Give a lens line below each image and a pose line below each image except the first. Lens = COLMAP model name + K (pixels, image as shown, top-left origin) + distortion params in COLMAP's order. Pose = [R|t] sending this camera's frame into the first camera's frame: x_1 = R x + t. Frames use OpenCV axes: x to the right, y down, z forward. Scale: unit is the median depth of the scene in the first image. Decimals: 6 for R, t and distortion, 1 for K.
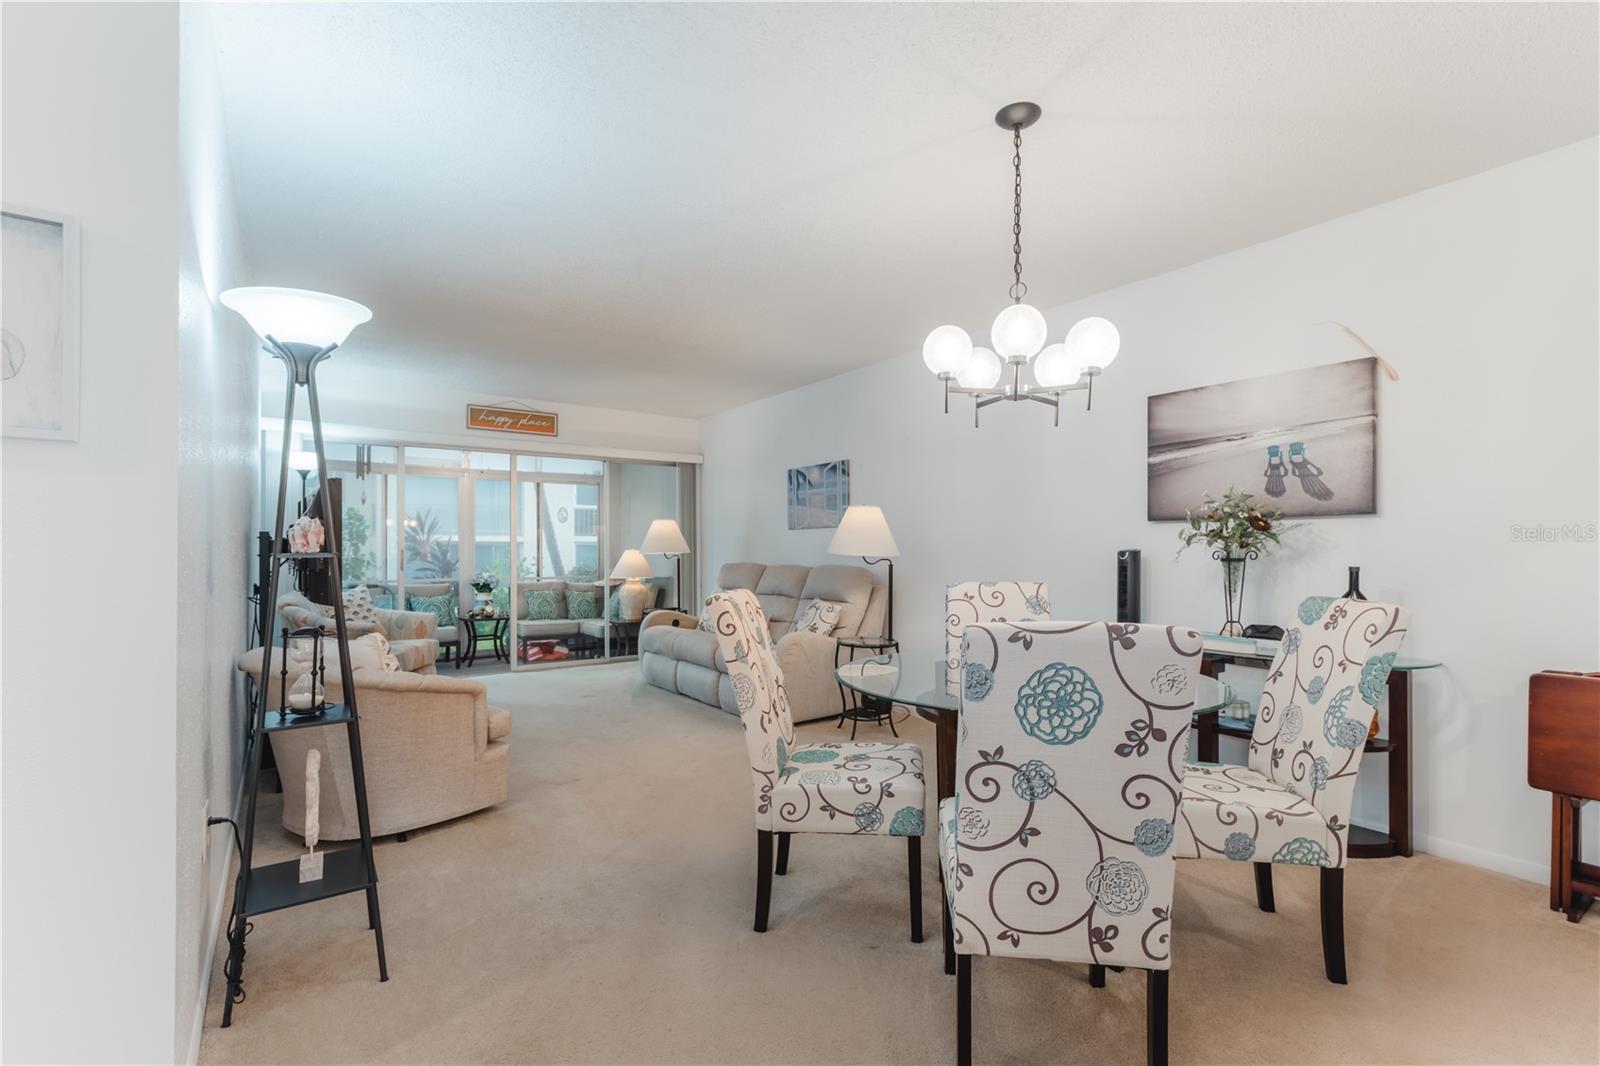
lens RADIAL K [[782.4, 0, 792.5], [0, 782.4, 543.3], [0, 0, 1]] dist [-0.003751, -0.000289]
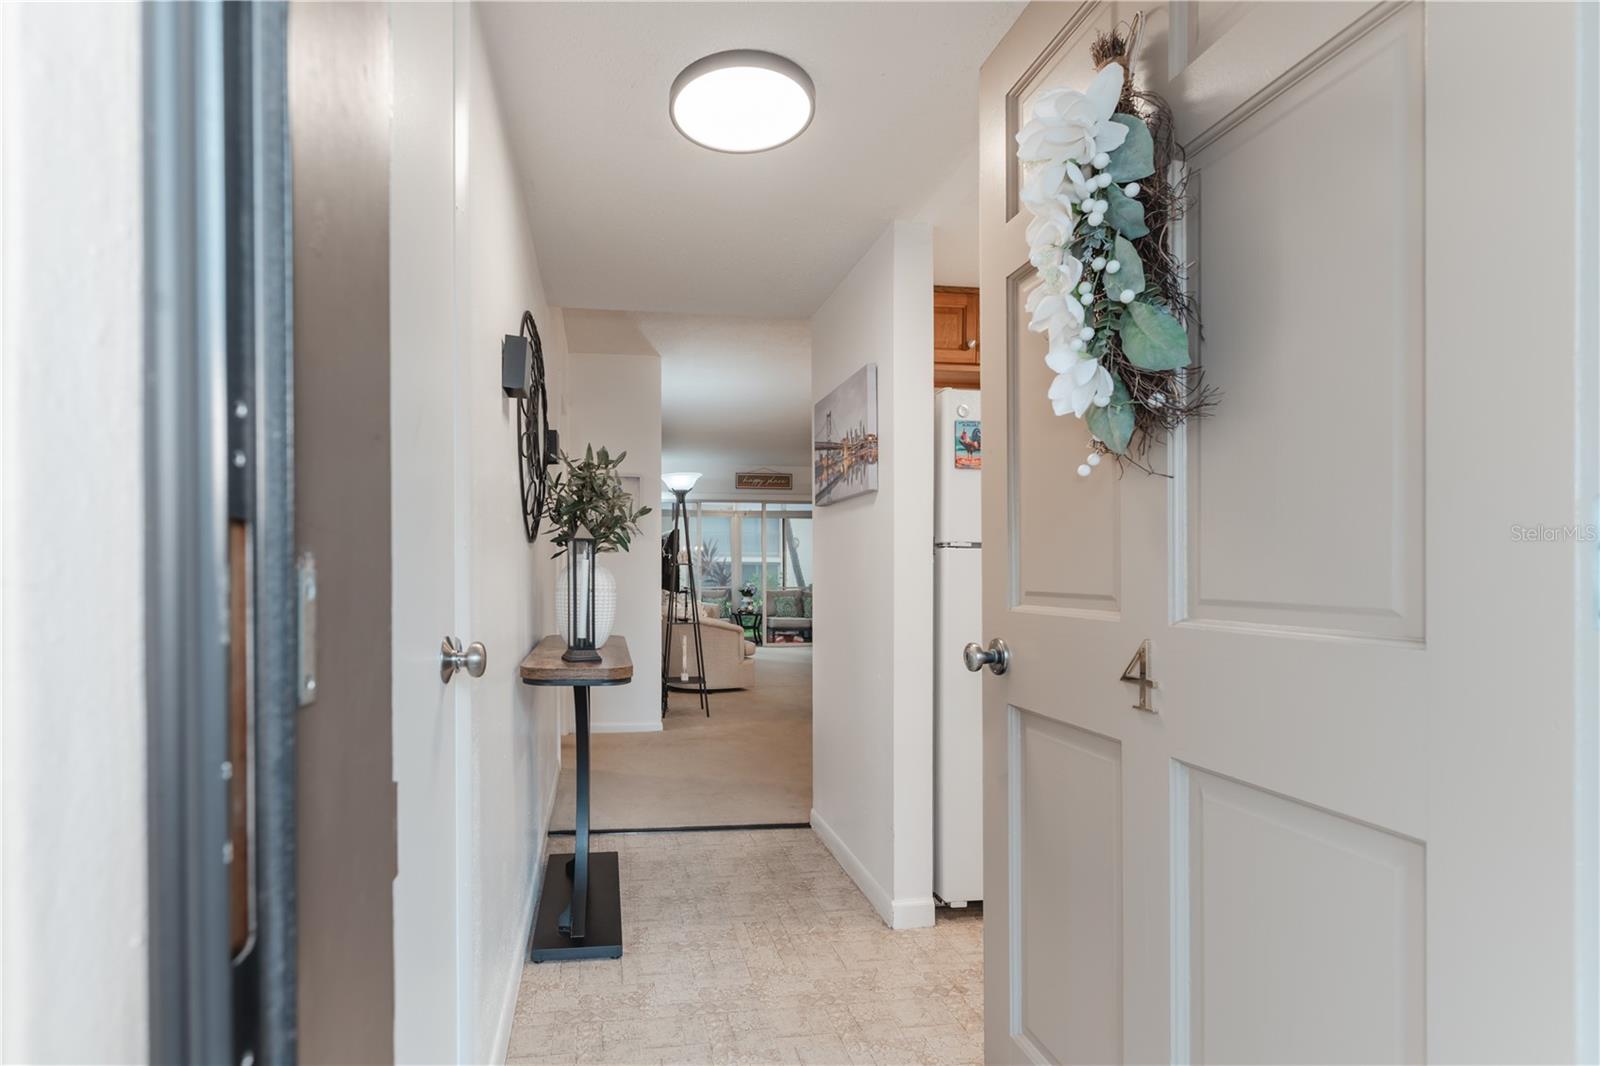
lens RADIAL K [[782.4, 0, 792.5], [0, 782.4, 543.3], [0, 0, 1]] dist [-0.003751, -0.000289]
pose [[0.948077, -0.015257, -0.317674, 0.200568], [0.006933, 0.999603, -0.027320, 0.006169], [0.317965, 0.023699, 0.947806, -0.477811]]
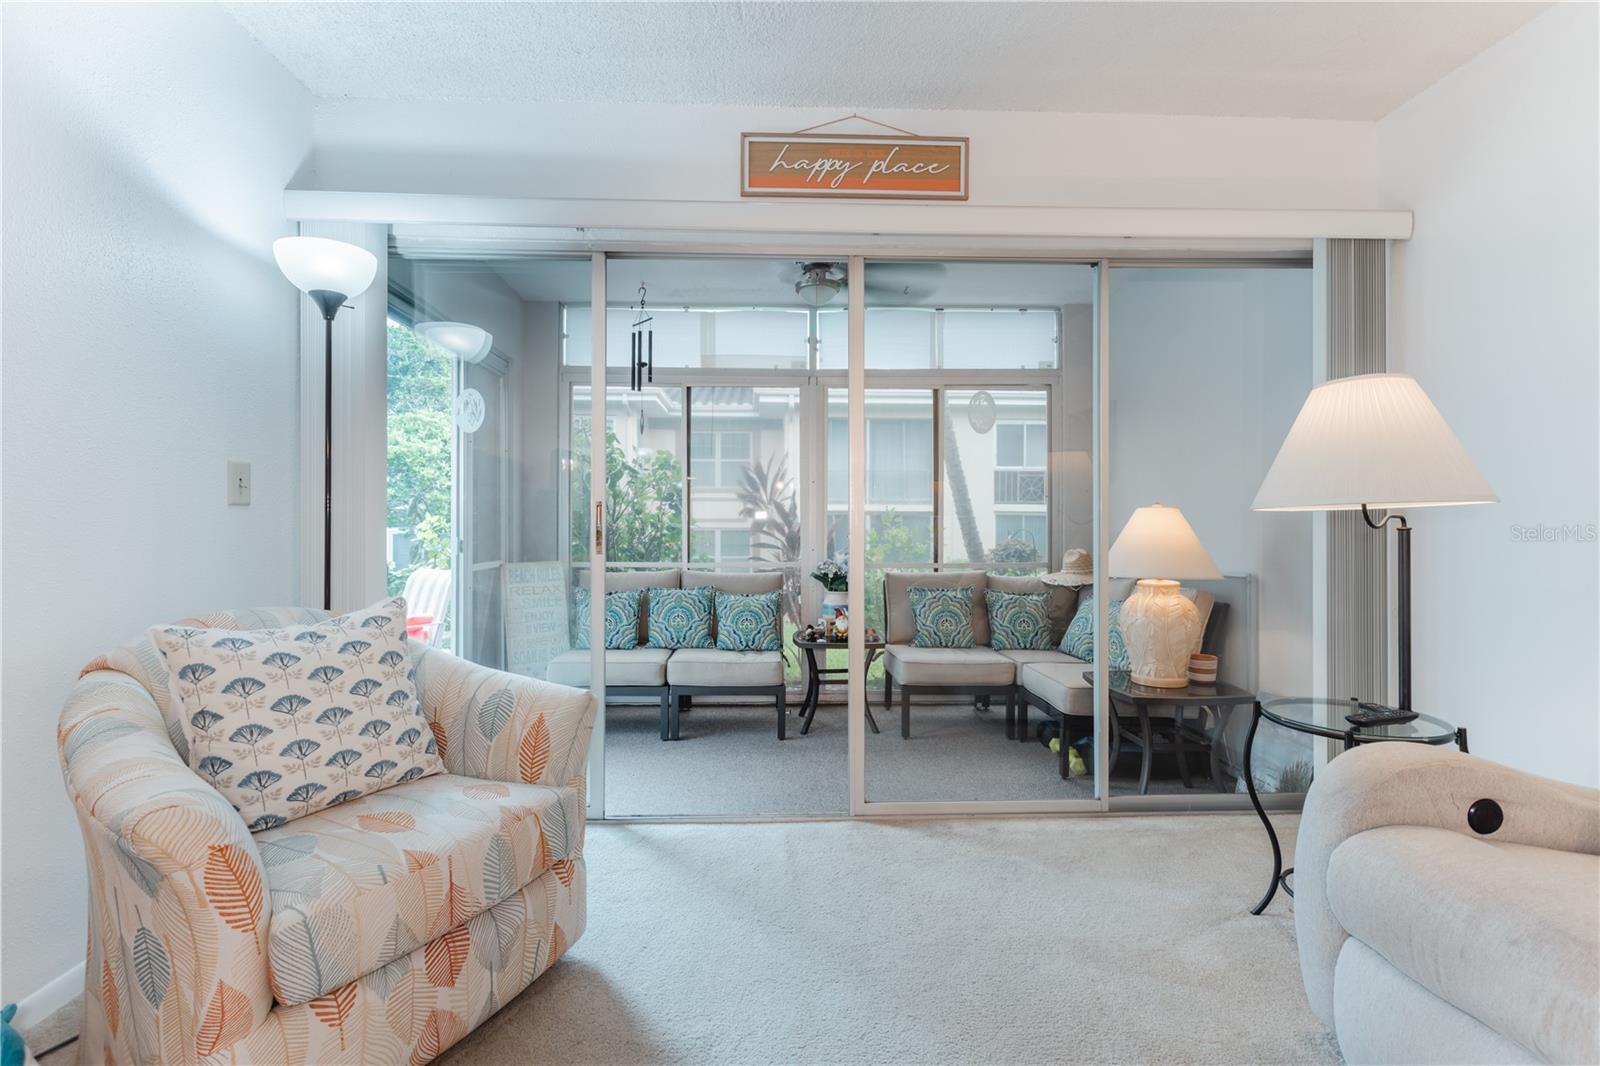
lens RADIAL K [[724.4, 0, 776.6], [0, 724.4, 521.4], [0, 0, 1]] dist [0.000786, -0.000551]
pose [[0.848818, -0.000826, -0.528684, -0.224658], [0.002339, 0.999995, 0.002192, 0.018367], [0.528680, -0.003097, 0.848816, 0.755309]]
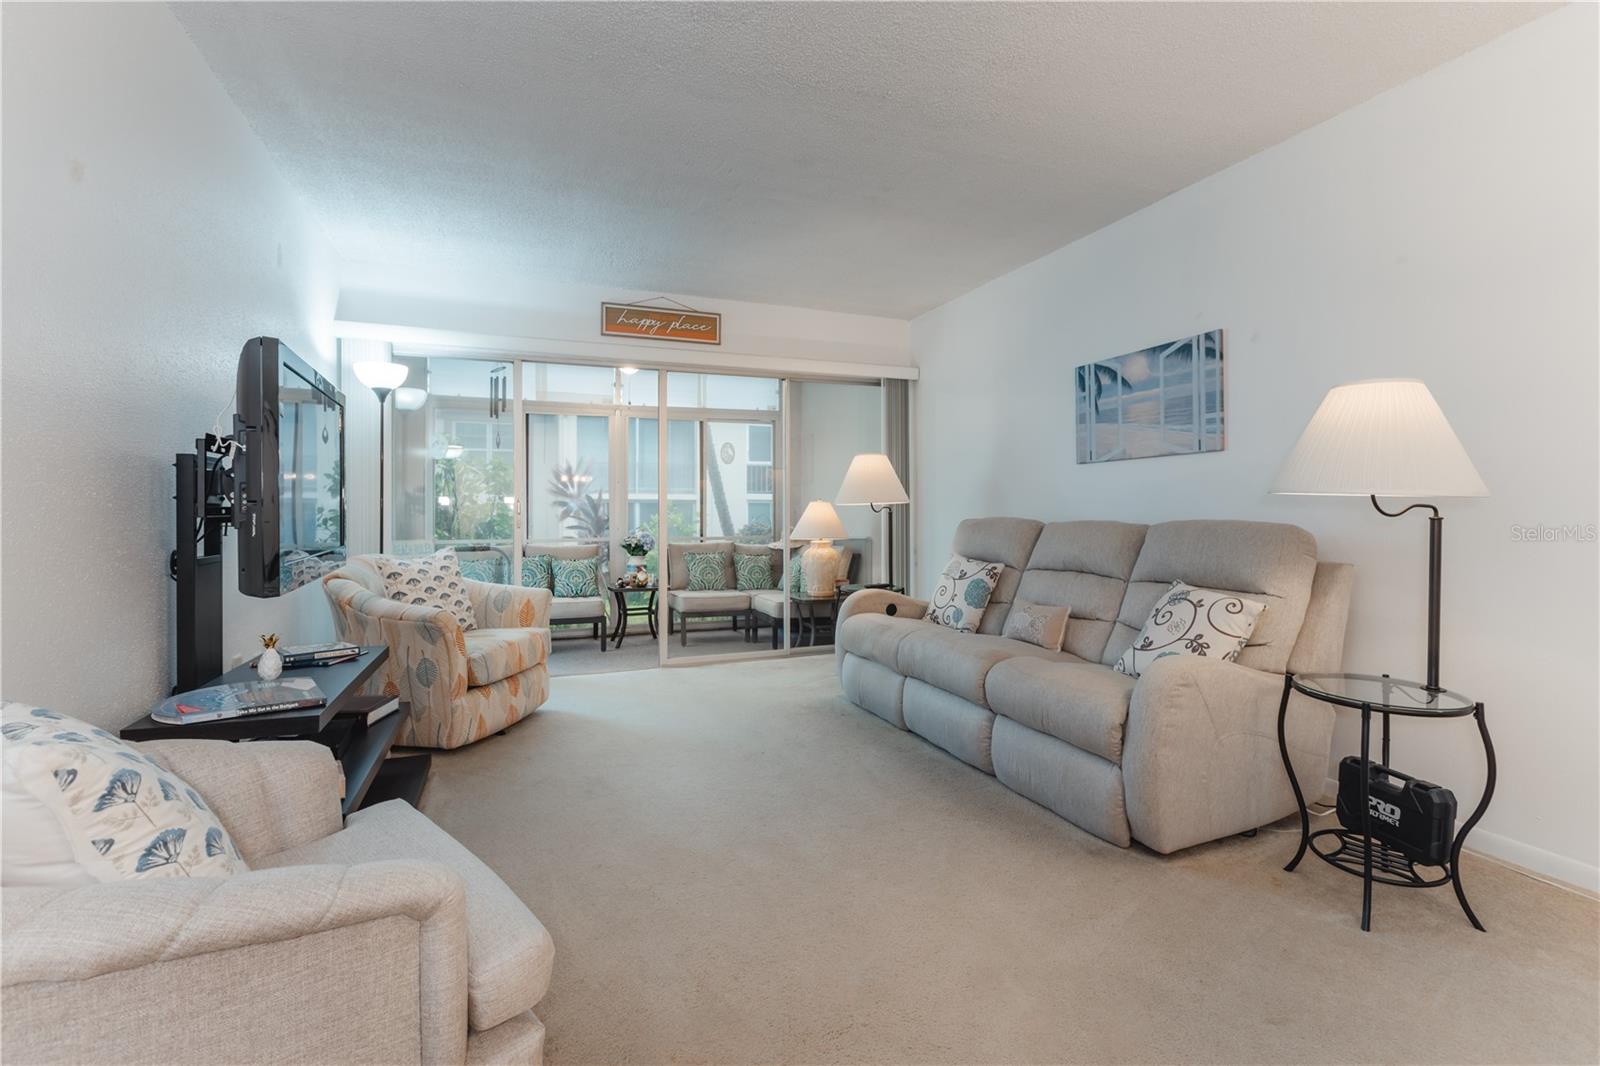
lens RADIAL K [[724.4, 0, 776.6], [0, 724.4, 521.4], [0, 0, 1]] dist [0.000786, -0.000551]
pose [[0.973378, 0.002886, -0.229186, -0.111687], [0.002167, 0.999760, 0.021796, 0.015541], [0.229194, -0.021712, 0.973139, 0.415224]]
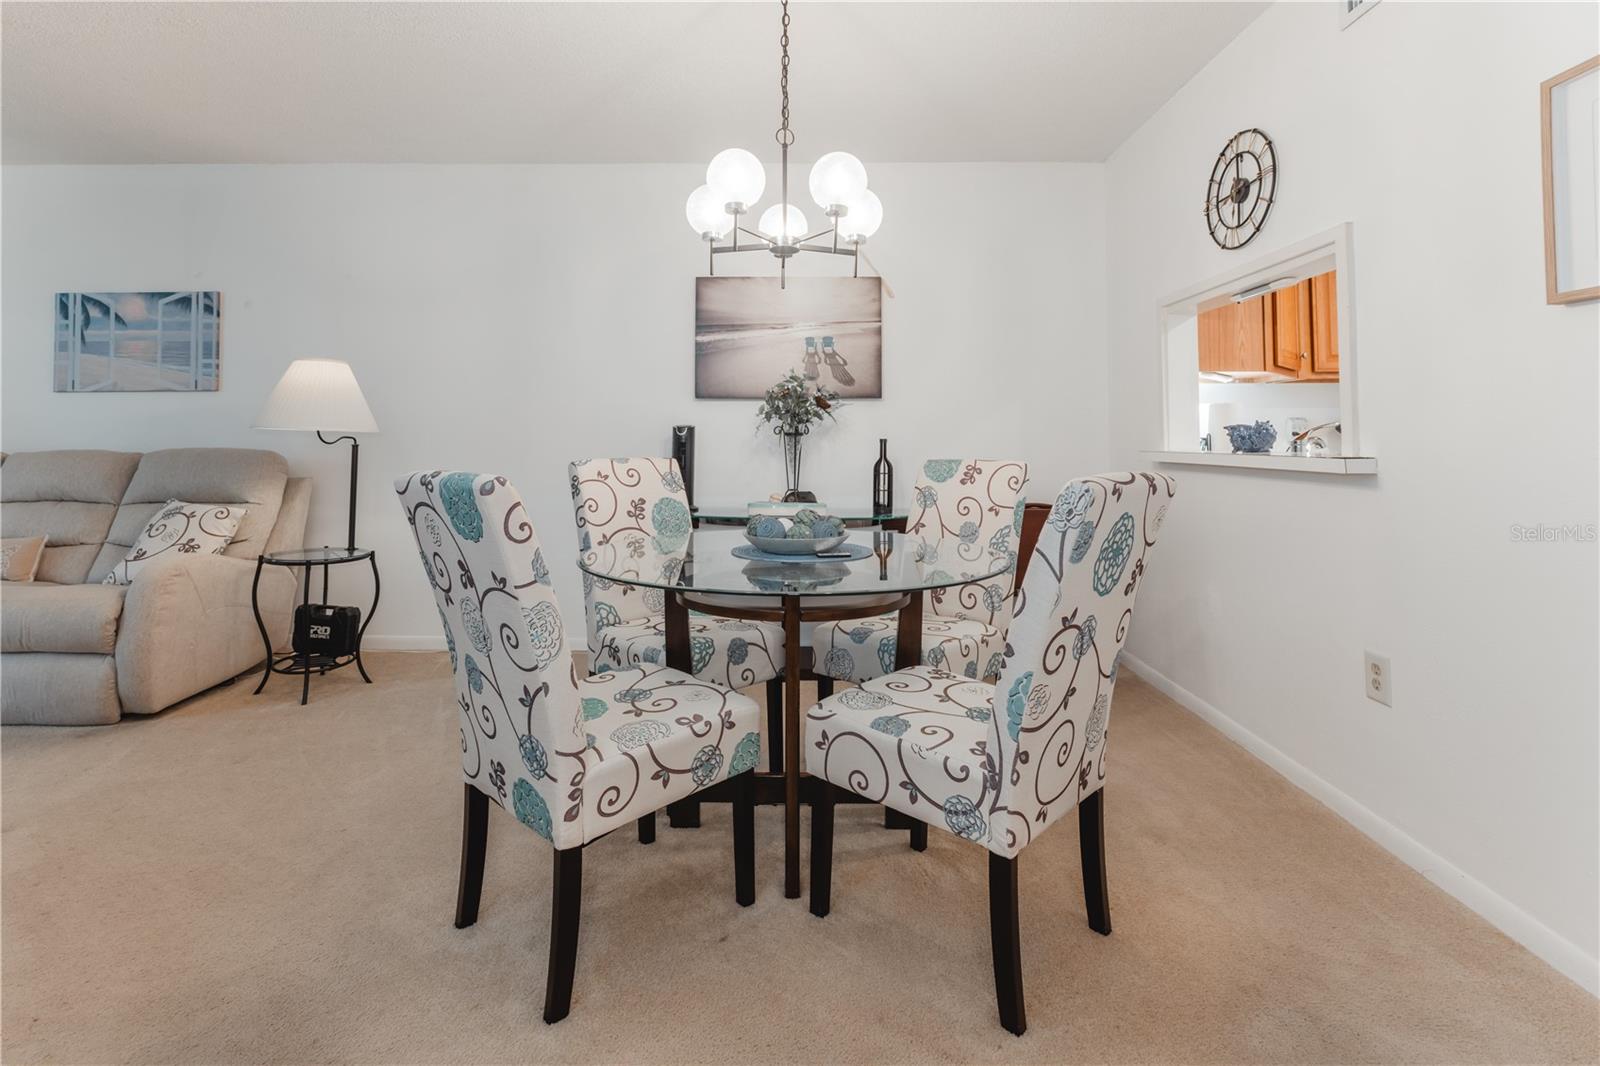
lens RADIAL K [[767.6, 0, 830.6], [0, 767.6, 405.1], [0, 0, 1]] dist [0.001555, 0.000119]
pose [[0.549586, 0.039674, 0.834495, -0.180784], [-0.006882, 0.999053, -0.042965, 0.014446], [-0.835409, 0.017870, 0.549338, 0.191815]]
